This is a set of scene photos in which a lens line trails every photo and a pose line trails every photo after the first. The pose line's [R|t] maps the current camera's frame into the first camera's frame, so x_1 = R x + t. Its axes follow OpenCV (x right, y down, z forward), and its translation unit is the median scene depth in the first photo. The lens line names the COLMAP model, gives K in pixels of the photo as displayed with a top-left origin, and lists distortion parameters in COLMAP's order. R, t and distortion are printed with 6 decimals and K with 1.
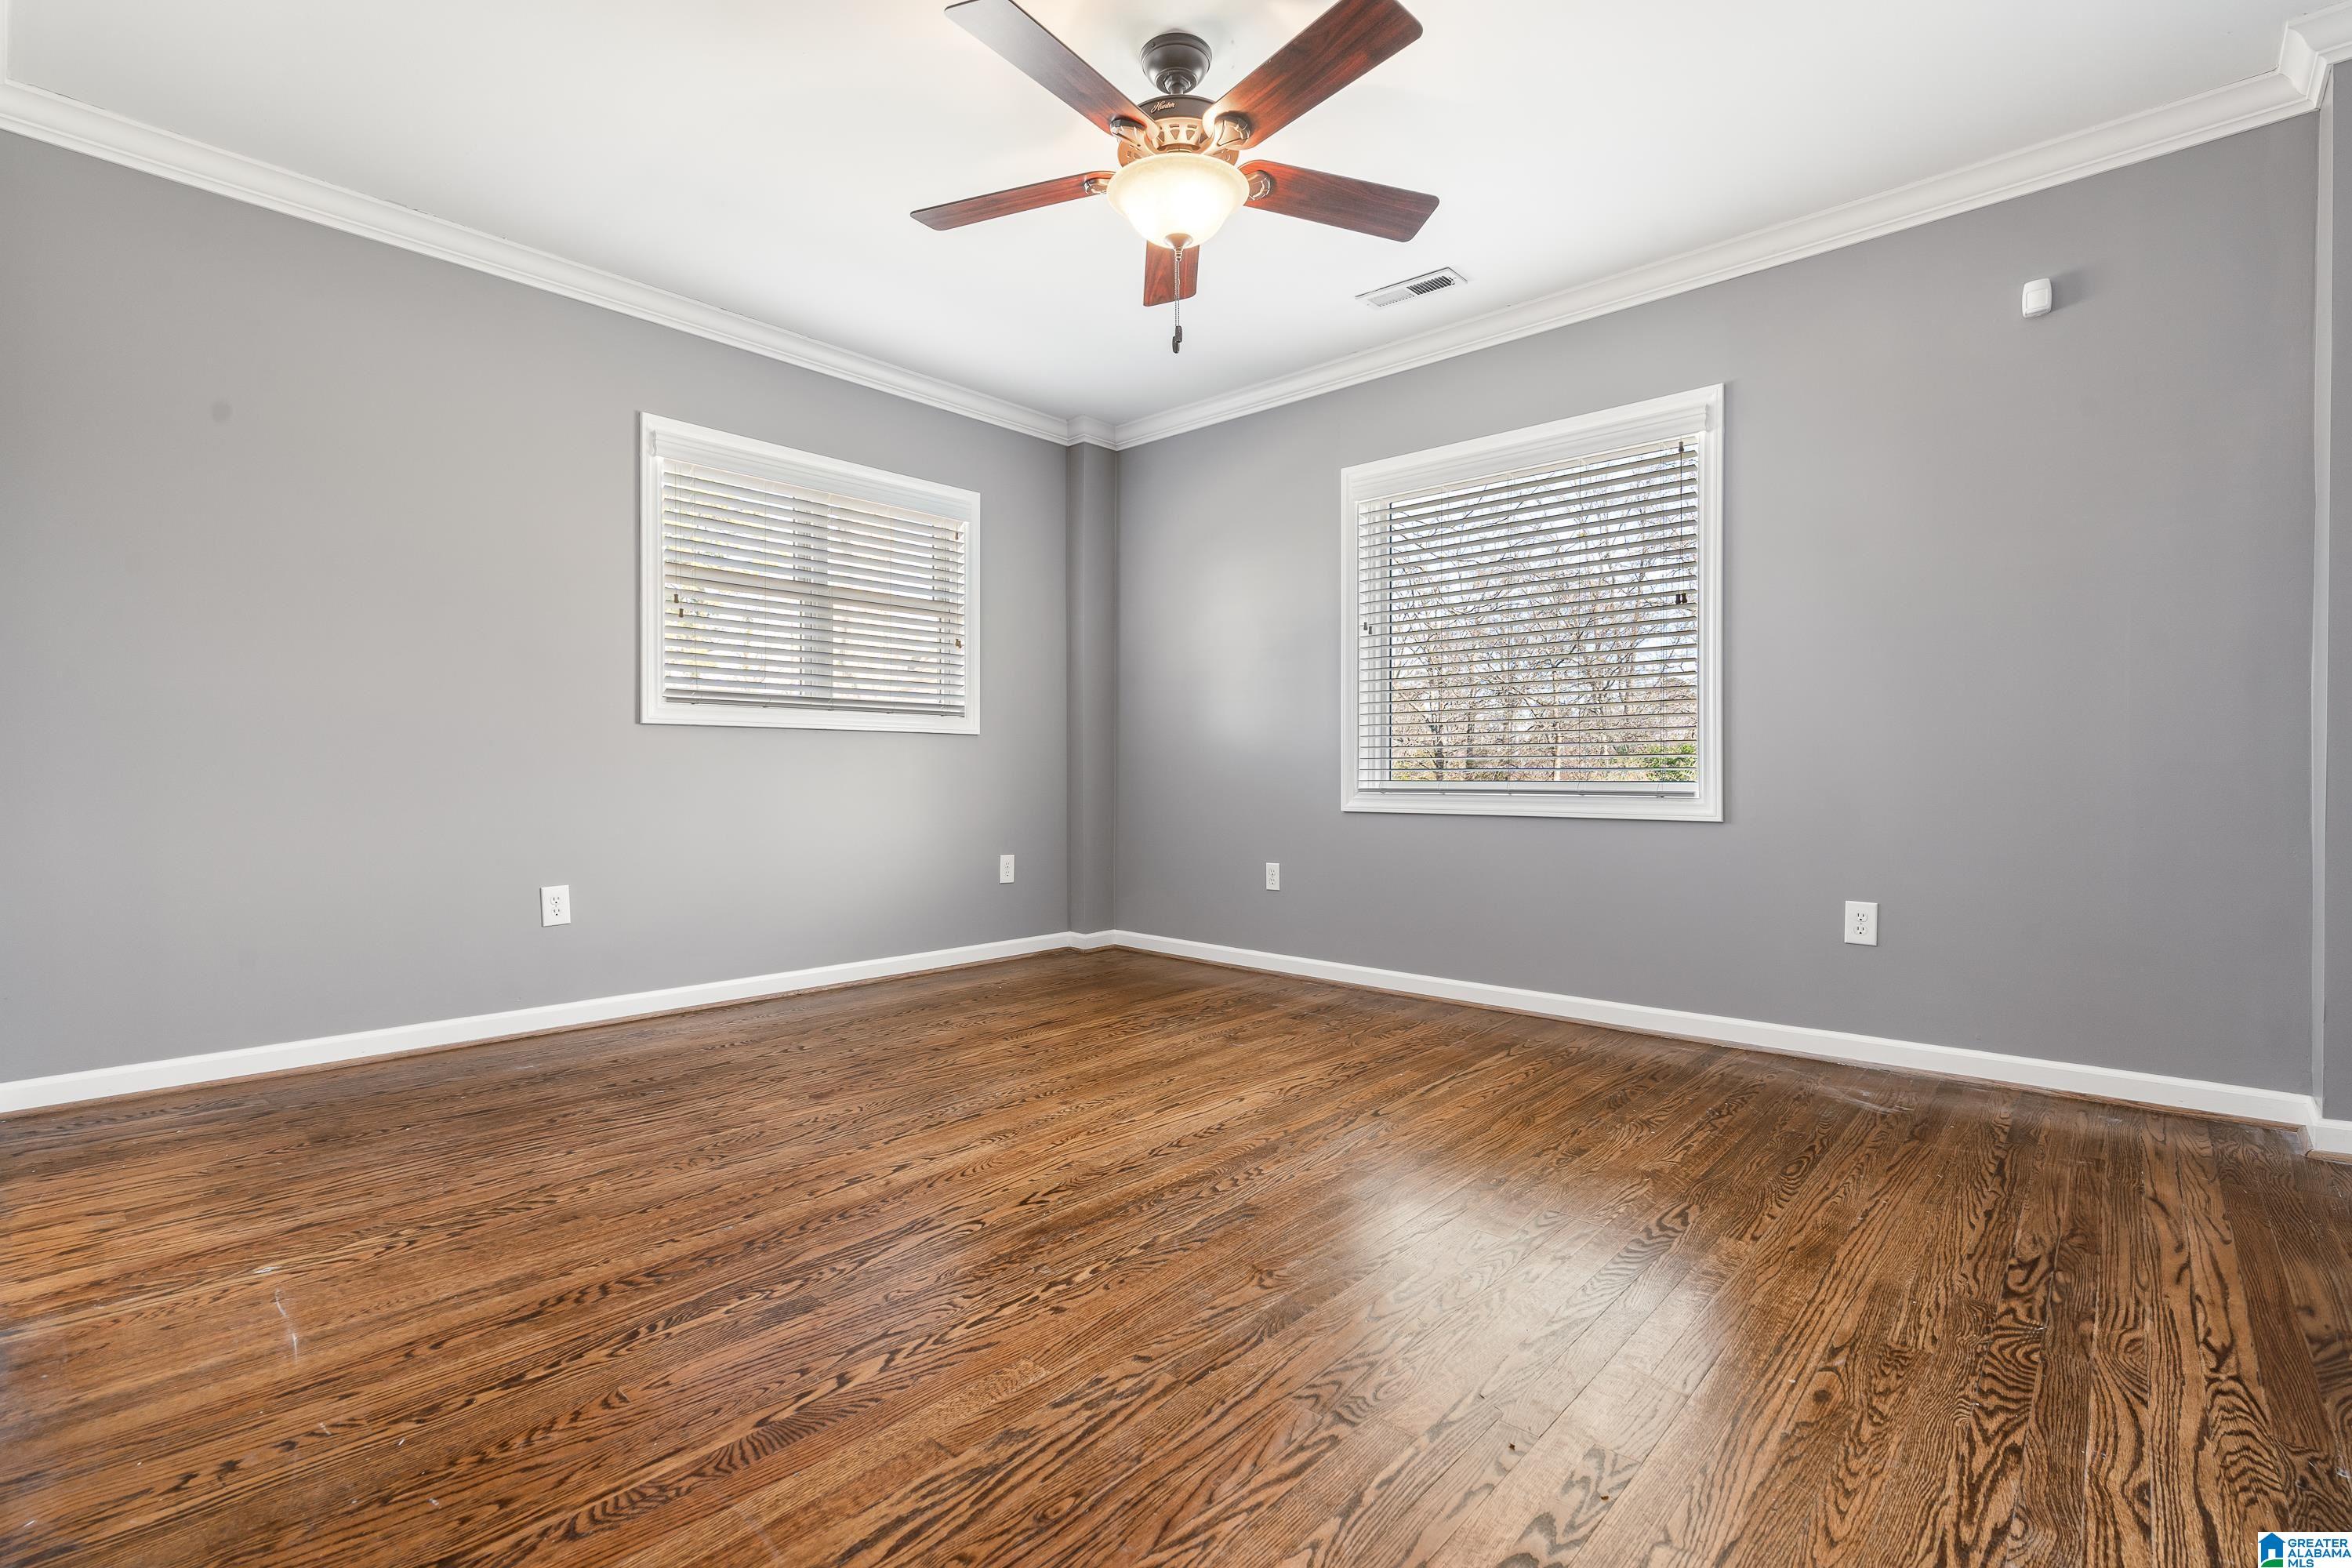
lens RADIAL K [[1081.3, 0, 1163.3], [0, 1081.3, 785.5], [0, 0, 1]] dist [-0.008140, 0.004339]
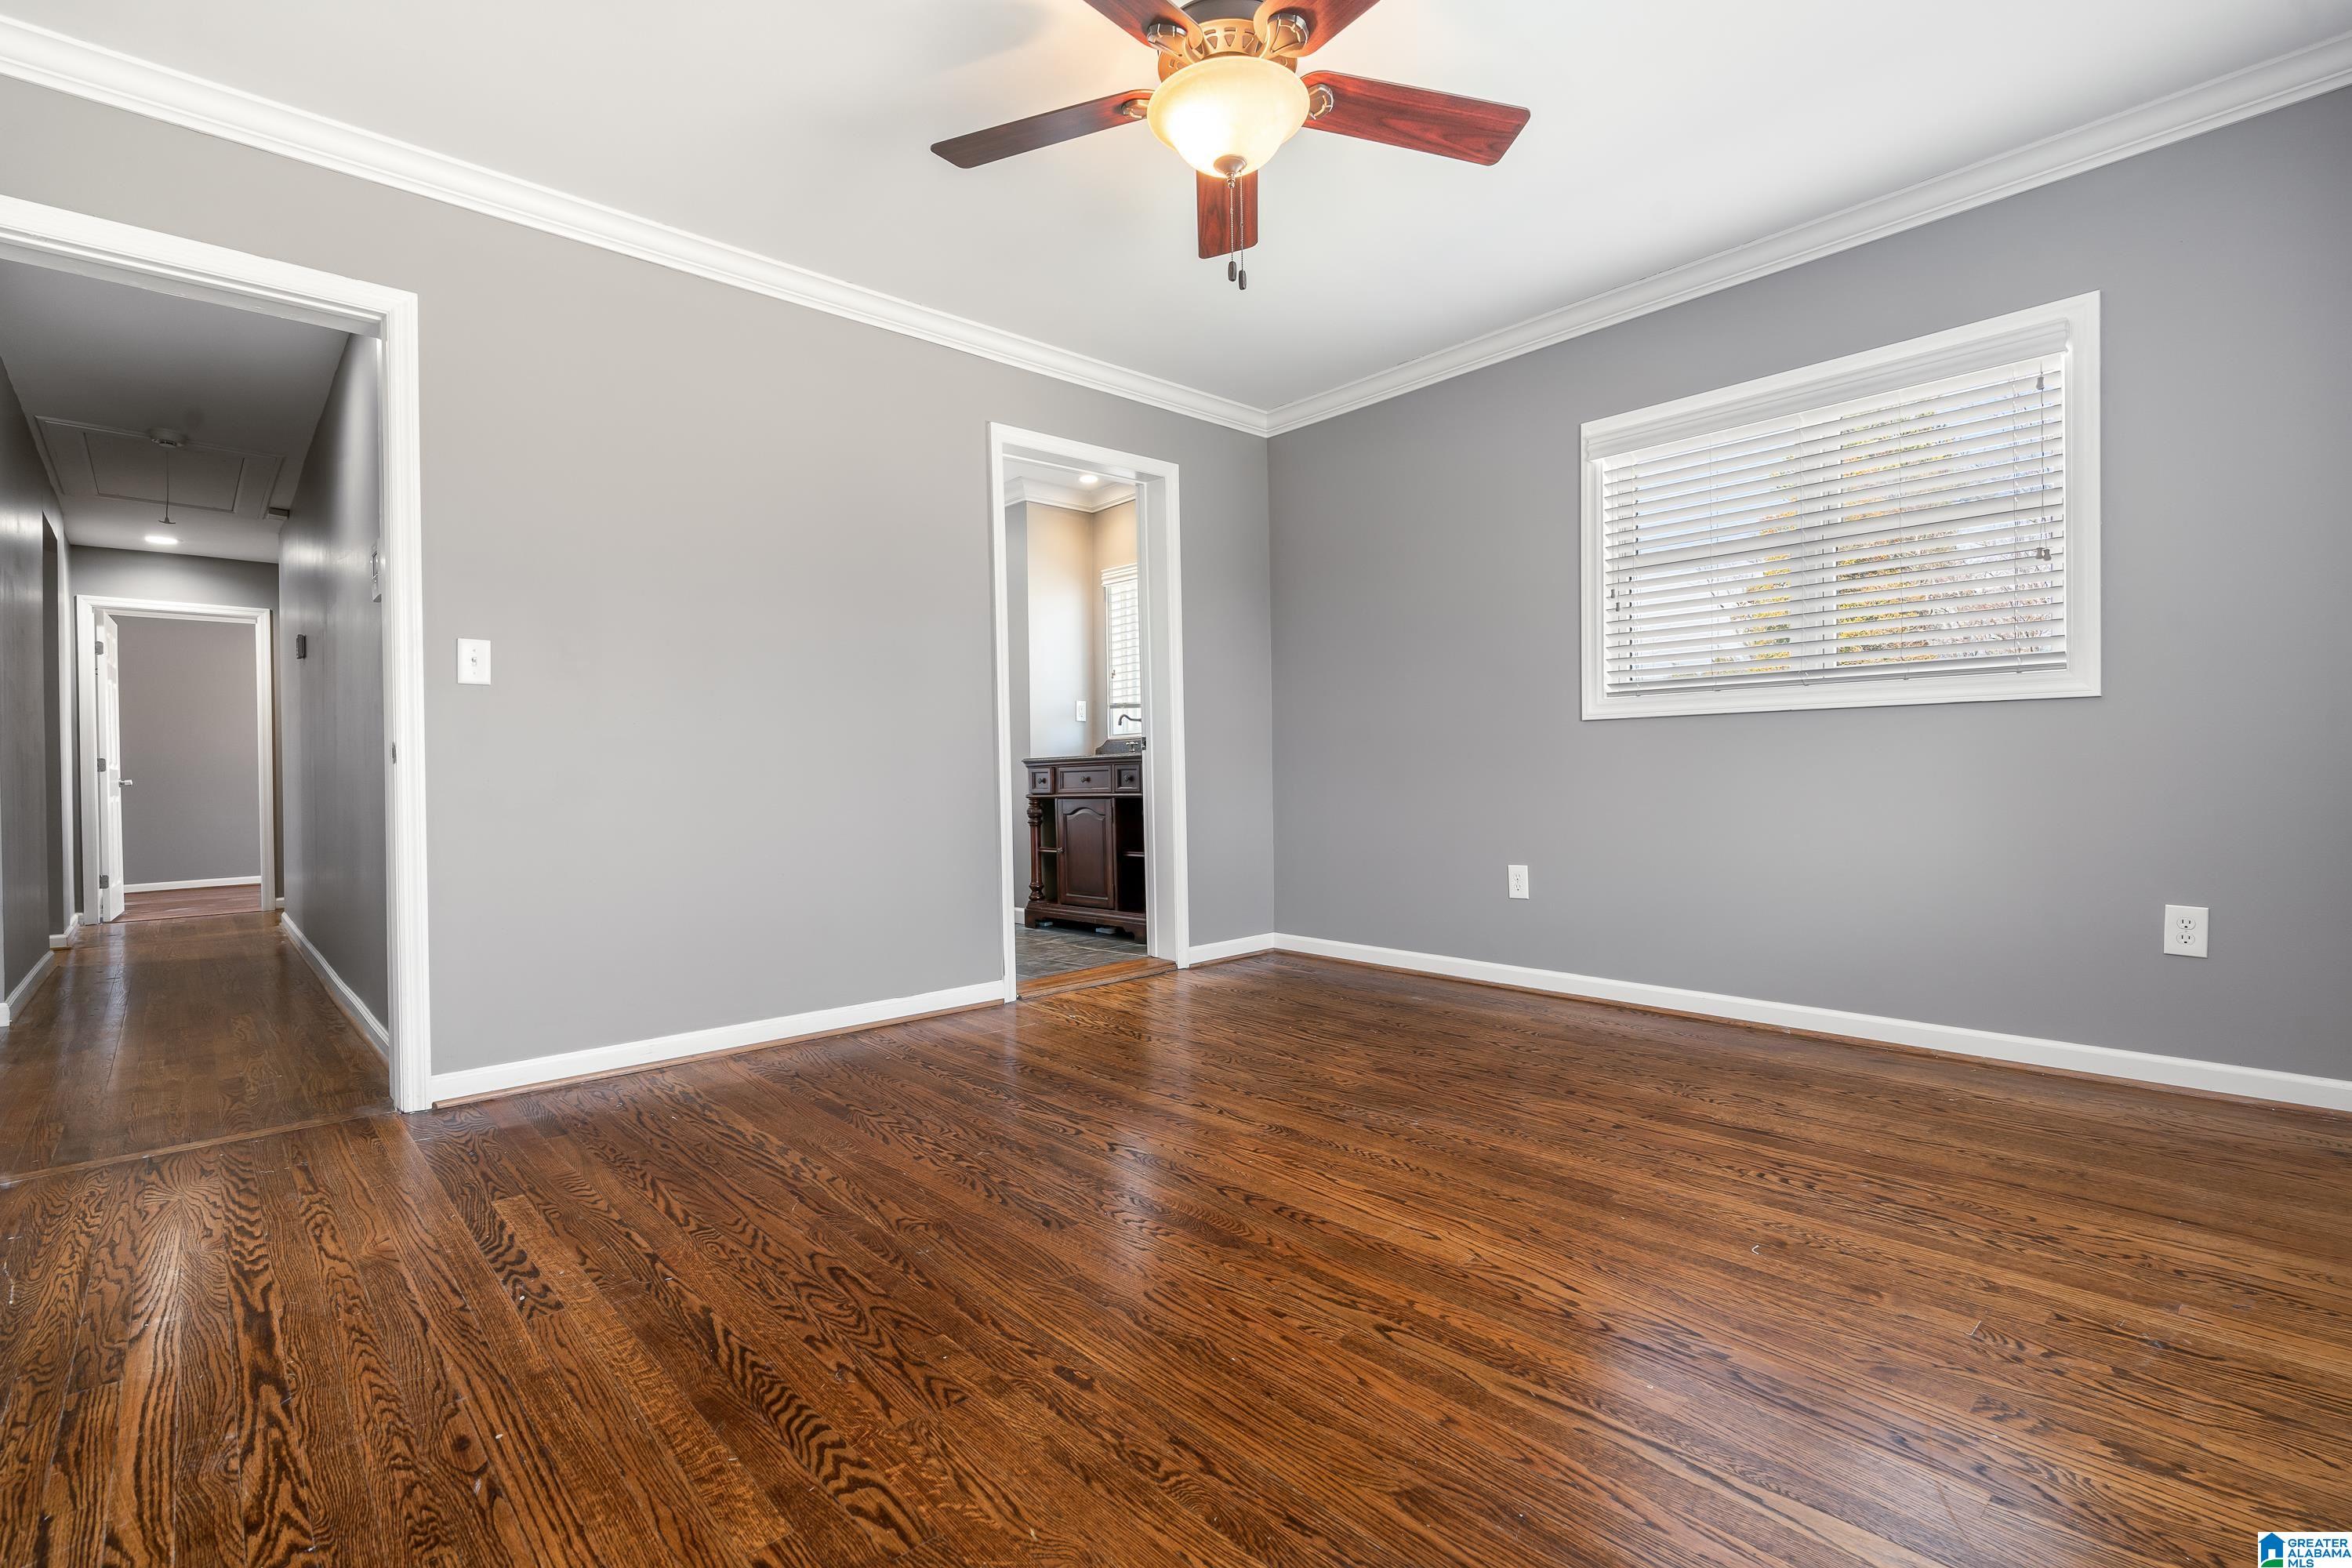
lens RADIAL K [[1081.3, 0, 1169.9], [0, 1081.3, 778.7], [0, 0, 1]] dist [-0.008140, 0.004339]
pose [[-0.099748, 0.006121, -0.994994, 1.181004], [0.004595, 0.999973, 0.005691, -0.016661], [0.995002, -0.004004, -0.099774, 1.362257]]
